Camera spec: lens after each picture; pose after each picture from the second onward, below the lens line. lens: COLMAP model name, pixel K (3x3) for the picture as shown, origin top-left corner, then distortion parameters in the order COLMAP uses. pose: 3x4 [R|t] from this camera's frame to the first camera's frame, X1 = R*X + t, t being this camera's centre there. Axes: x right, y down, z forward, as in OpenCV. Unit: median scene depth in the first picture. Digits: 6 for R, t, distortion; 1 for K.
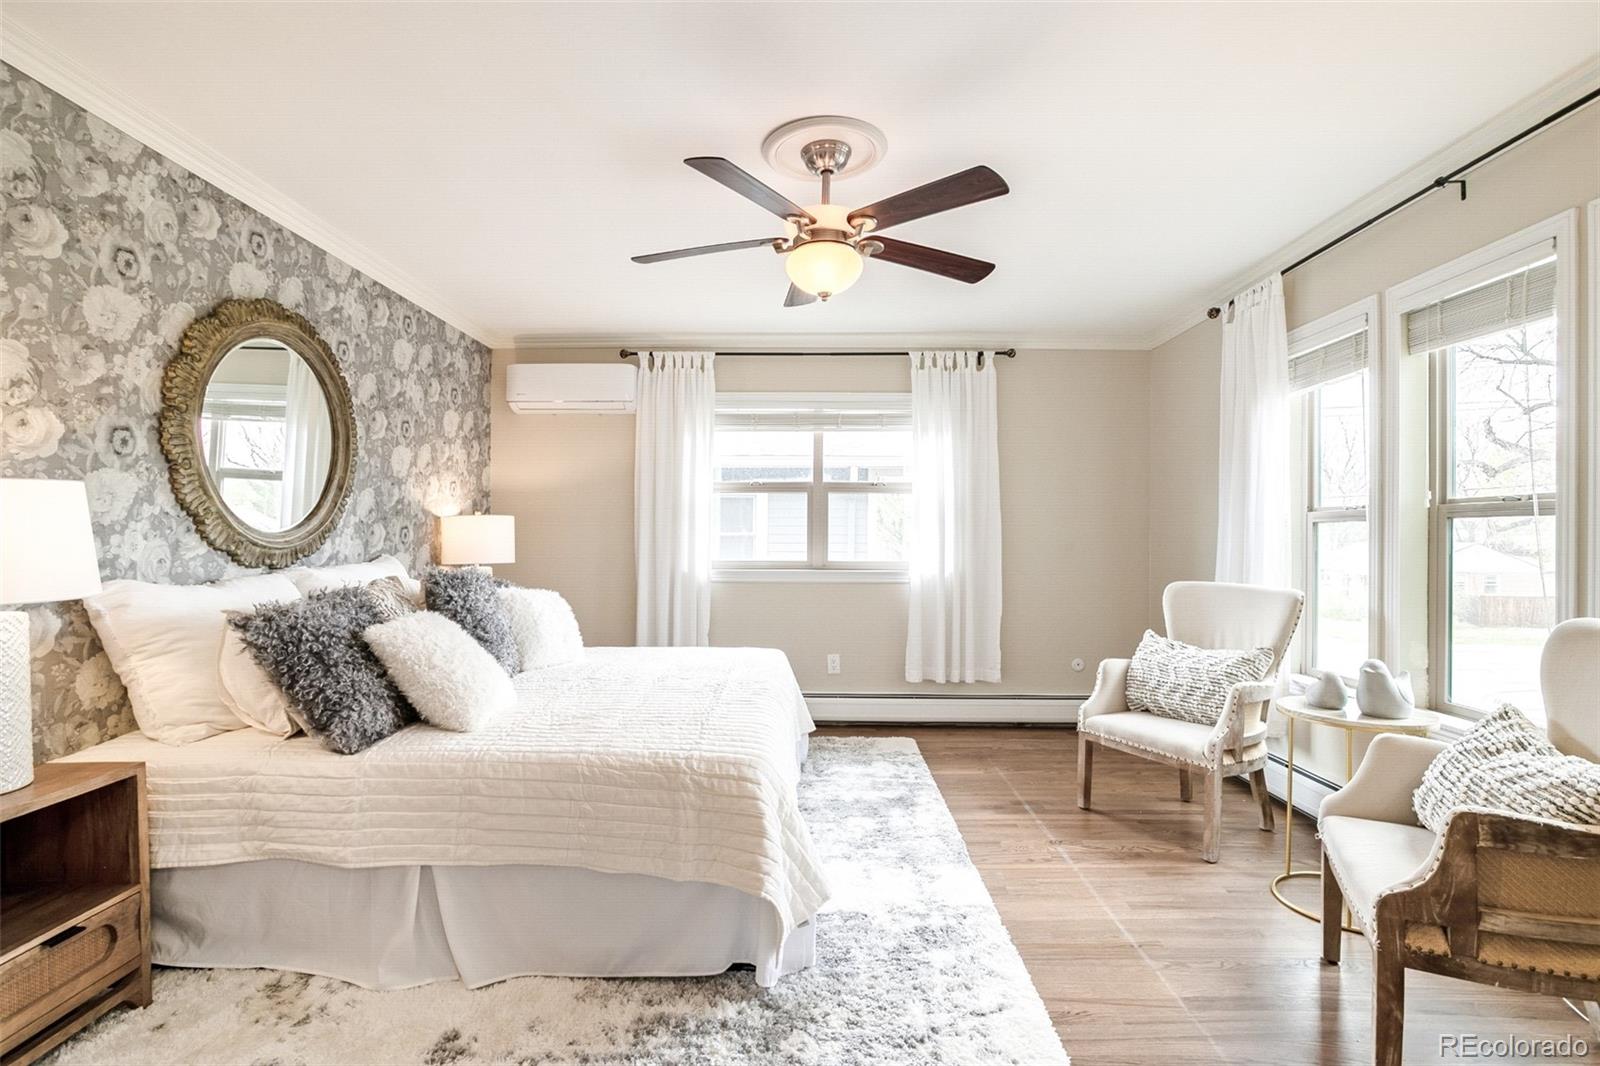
lens RADIAL K [[773.1, 0, 807.8], [0, 773.1, 540.0], [0, 0, 1]] dist [-0.043851, 0.022370]
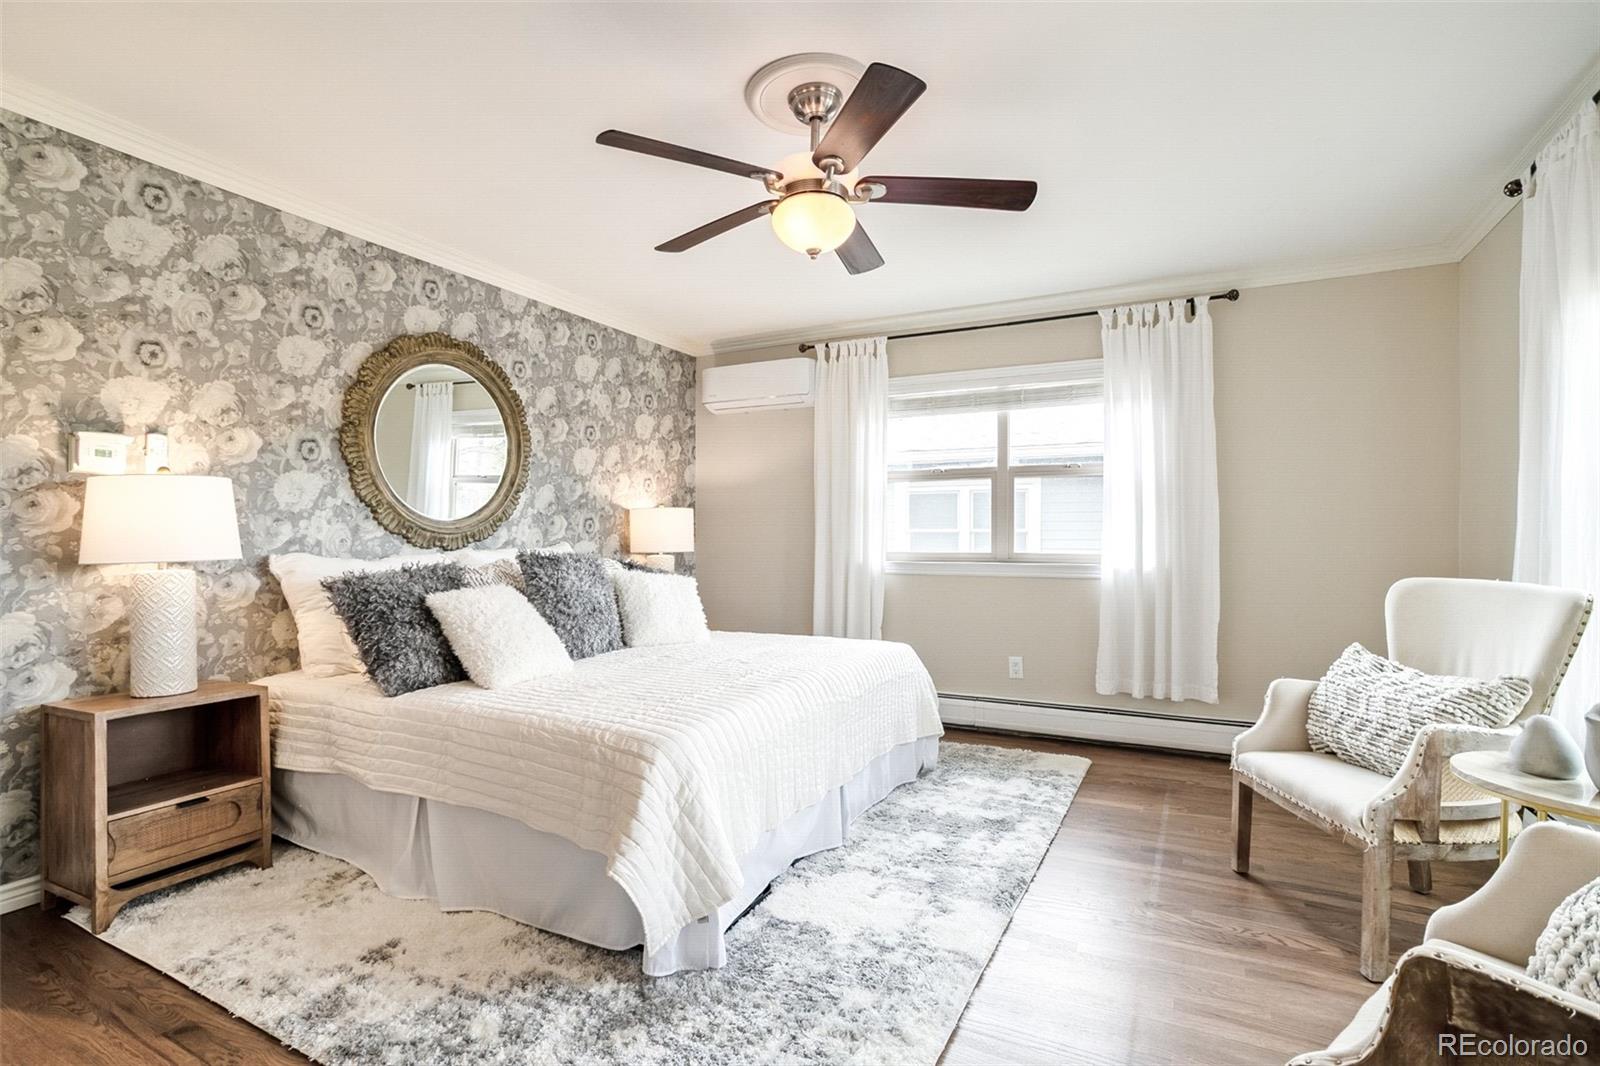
lens RADIAL K [[773.1, 0, 802.5], [0, 773.1, 538.8], [0, 0, 1]] dist [-0.043851, 0.022370]
pose [[0.891615, -0.003233, -0.452783, 0.394117], [0.000904, 0.999985, -0.005360, 0.028256], [0.452793, 0.004370, 0.891605, 0.159407]]
